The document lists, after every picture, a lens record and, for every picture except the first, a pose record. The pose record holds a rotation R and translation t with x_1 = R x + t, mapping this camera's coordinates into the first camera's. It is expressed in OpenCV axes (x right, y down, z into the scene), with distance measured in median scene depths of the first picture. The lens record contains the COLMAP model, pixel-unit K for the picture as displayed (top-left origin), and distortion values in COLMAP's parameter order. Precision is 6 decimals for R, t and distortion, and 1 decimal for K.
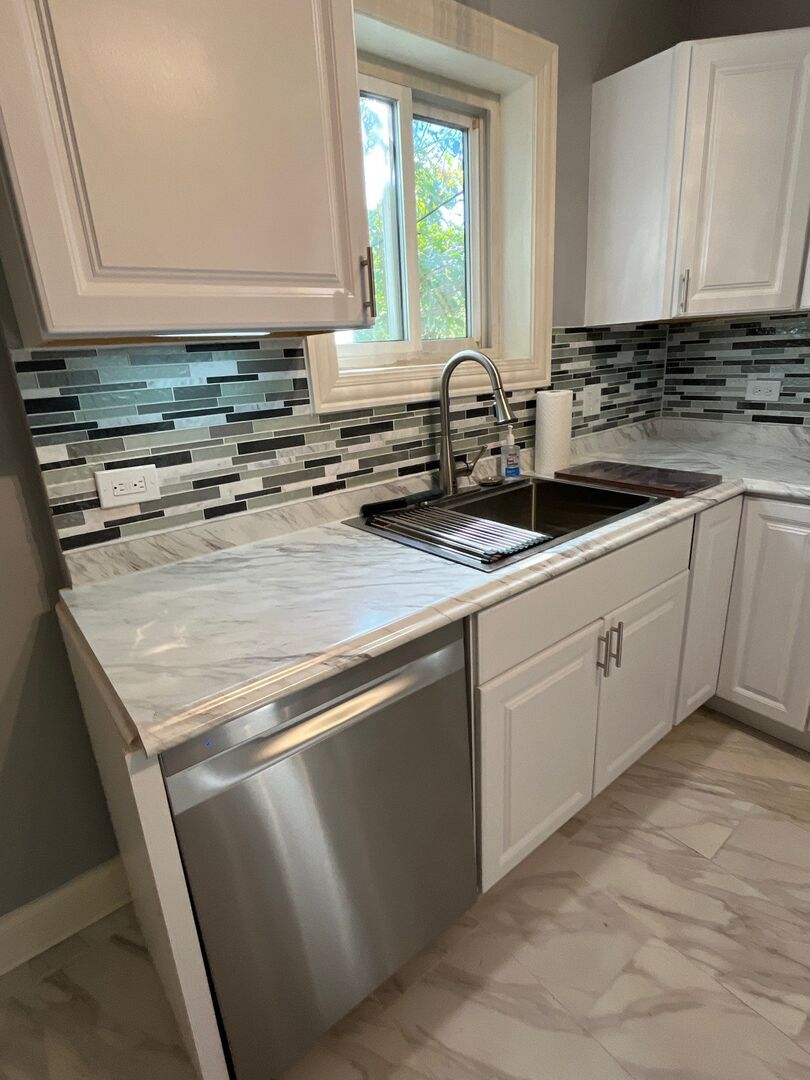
lens RADIAL K [[561.1, 0, 402.2], [0, 561.1, 542.0], [0, 0, 1]] dist [-0.006774, -0.000841]
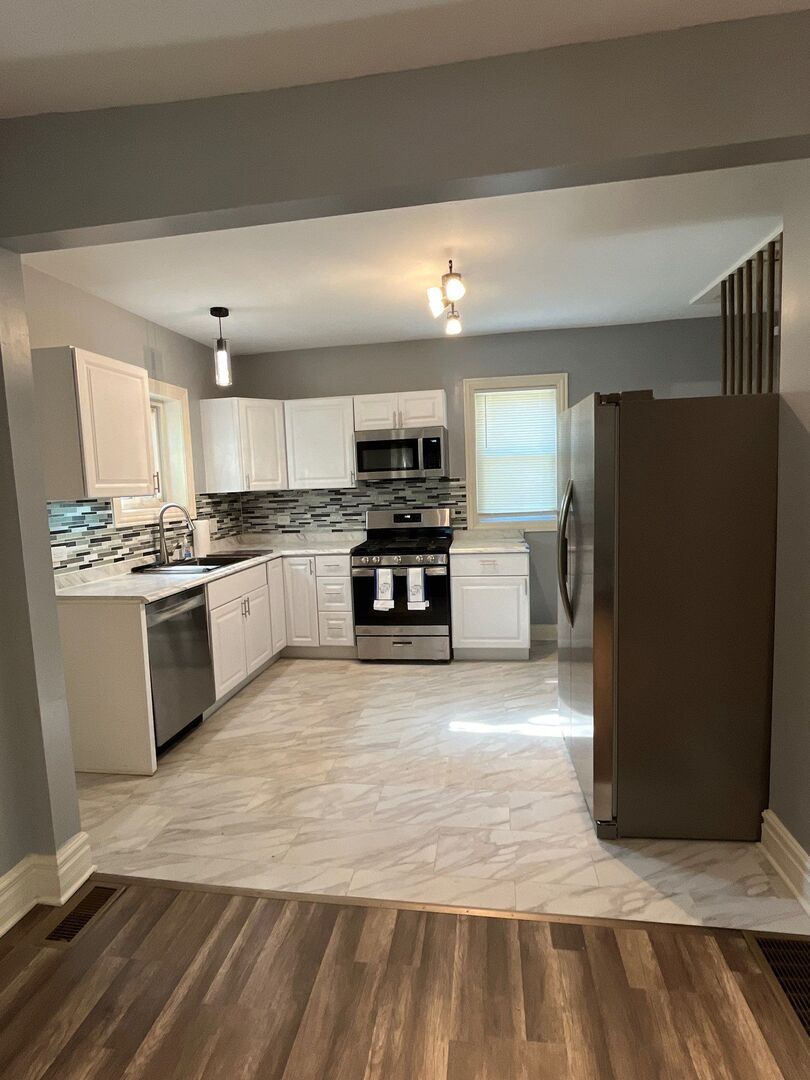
lens RADIAL K [[561.1, 0, 408.9], [0, 561.1, 538.1], [0, 0, 1]] dist [-0.006774, -0.000841]
pose [[0.733617, -0.034069, 0.678709, -0.742472], [0.211466, 0.960601, -0.180356, 0.440388], [-0.645824, 0.275836, 0.711917, -1.296441]]
